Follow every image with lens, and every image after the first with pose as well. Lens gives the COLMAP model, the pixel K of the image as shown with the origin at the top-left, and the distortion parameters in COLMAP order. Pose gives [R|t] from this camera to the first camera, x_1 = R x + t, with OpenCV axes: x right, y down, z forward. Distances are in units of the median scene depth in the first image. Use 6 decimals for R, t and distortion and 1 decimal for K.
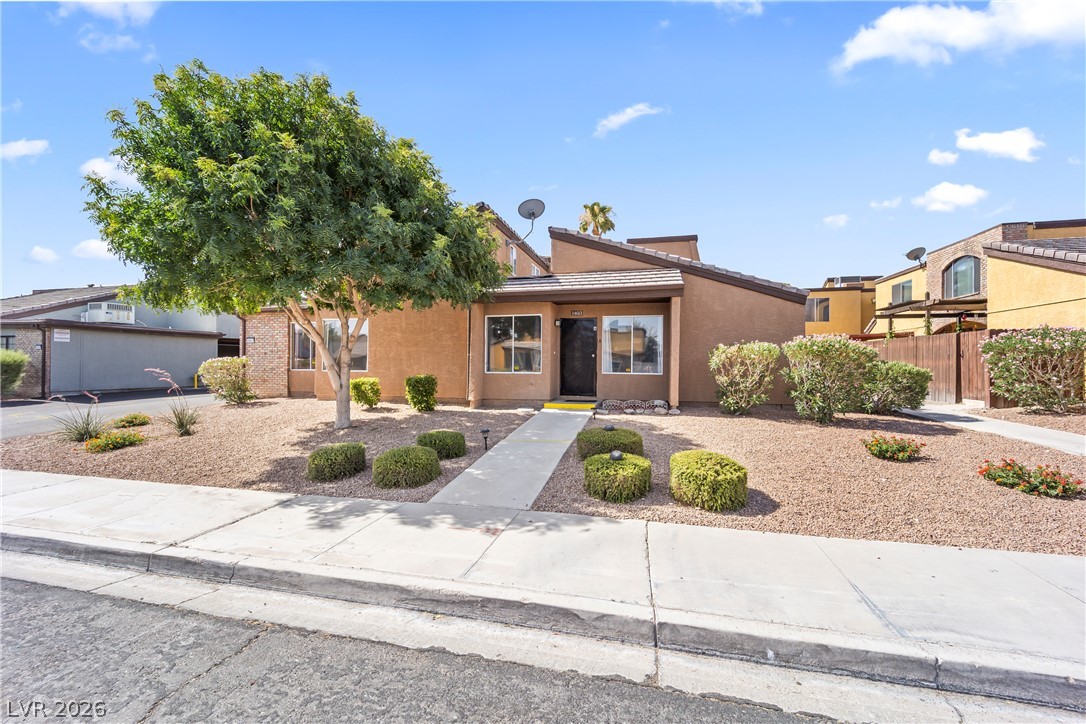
lens RADIAL K [[442.5, 0, 520.5], [0, 442.5, 359.3], [0, 0, 1]] dist [0.007438, -0.000433]
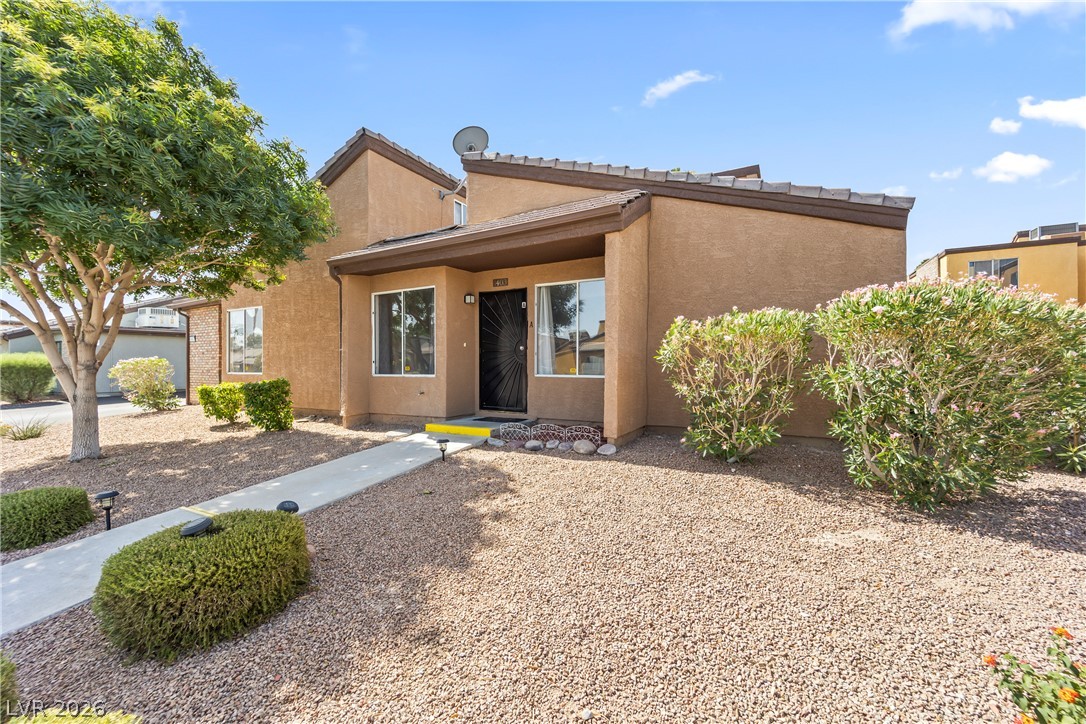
lens RADIAL K [[428.7, 0, 540.9], [0, 428.7, 361.9], [0, 0, 1]] dist [0.015871, -0.007169]
pose [[0.969091, -0.010605, -0.246477, 0.347067], [0.012349, 0.999908, 0.005531, 0.008568], [0.246395, -0.008404, 0.969133, 0.422804]]
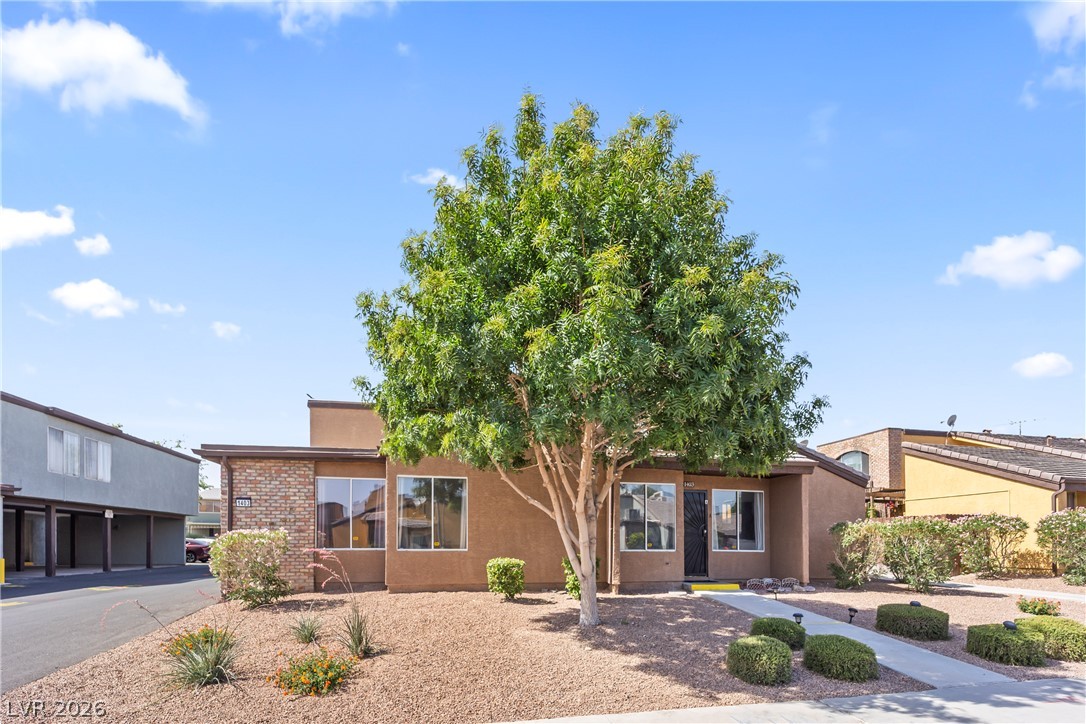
lens RADIAL K [[542.5, 0, 543.0], [0, 542.5, 362.0], [0, 0, 1]] dist [0.010567, -0.000185]
pose [[0.902706, 0.138450, 0.407375, -0.701104], [-0.005604, 0.950517, -0.310623, 0.010918], [-0.430222, 0.278118, 0.858813, 0.044364]]
